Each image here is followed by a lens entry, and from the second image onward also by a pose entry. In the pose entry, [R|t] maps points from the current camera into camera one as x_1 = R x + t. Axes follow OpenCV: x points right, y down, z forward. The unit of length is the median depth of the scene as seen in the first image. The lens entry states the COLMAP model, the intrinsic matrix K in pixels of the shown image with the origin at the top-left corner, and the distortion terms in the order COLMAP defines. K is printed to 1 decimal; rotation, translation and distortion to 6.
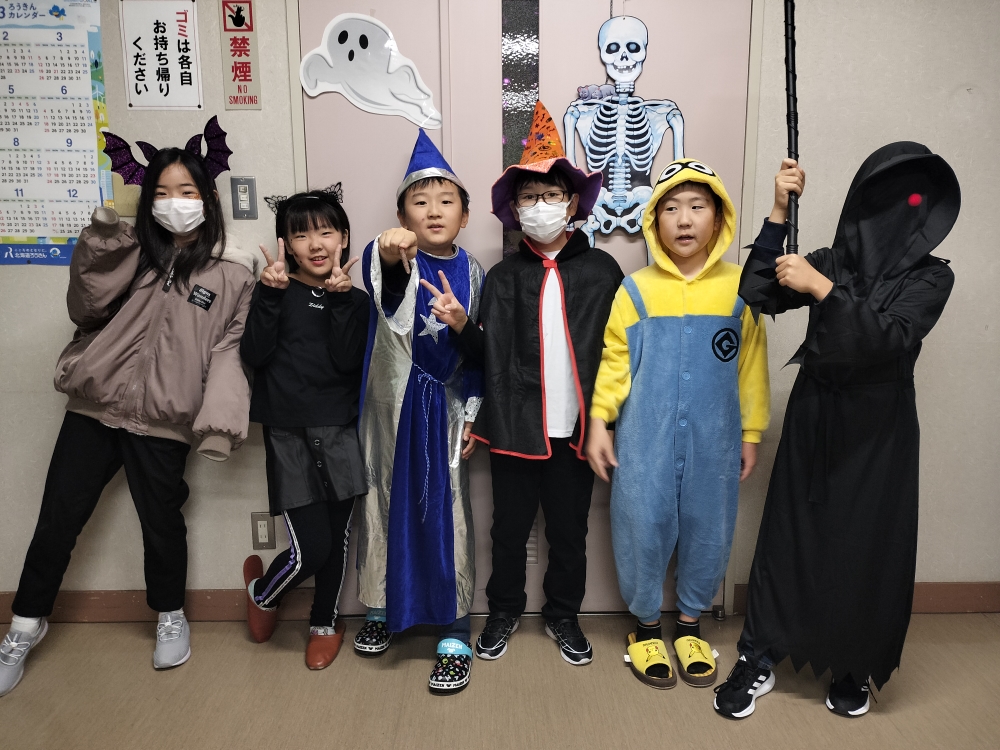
lens RADIAL K [[758.4, 0, 505.2], [0, 758.4, 372.0], [0, 0, 1]] dist [-0.001855, -0.001378]
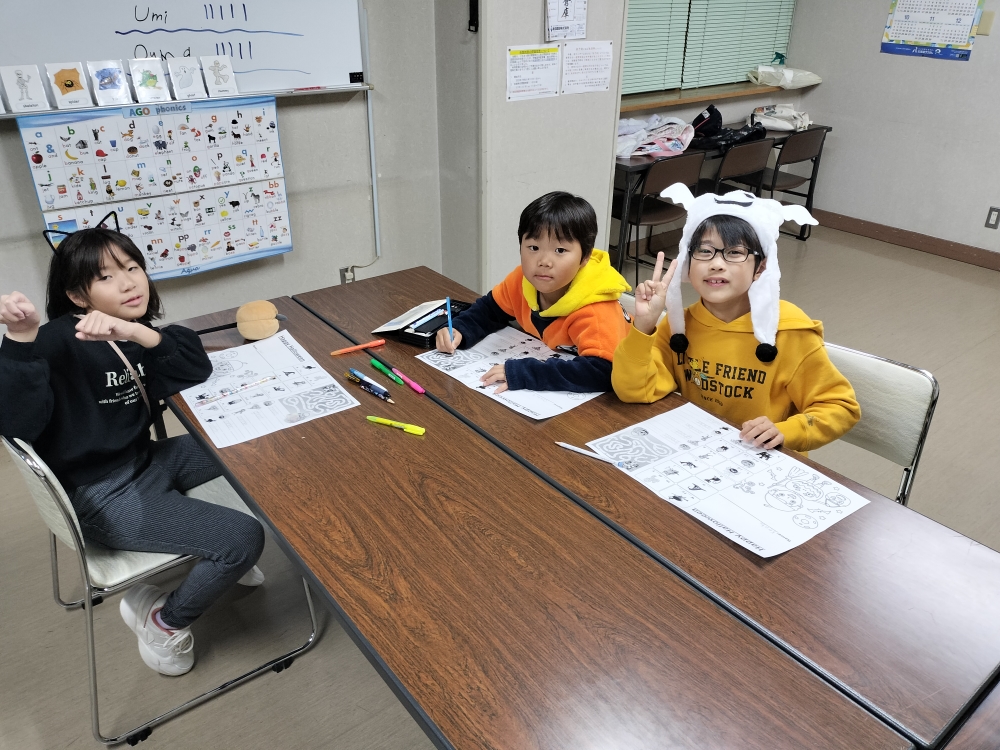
lens RADIAL K [[758.4, 0, 505.2], [0, 758.4, 372.0], [0, 0, 1]] dist [-0.001855, -0.001378]
pose [[0.607722, 0.378921, -0.697921, 0.439322], [-0.157974, 0.918945, 0.361364, 0.078573], [0.778279, -0.109355, 0.618323, -1.257659]]
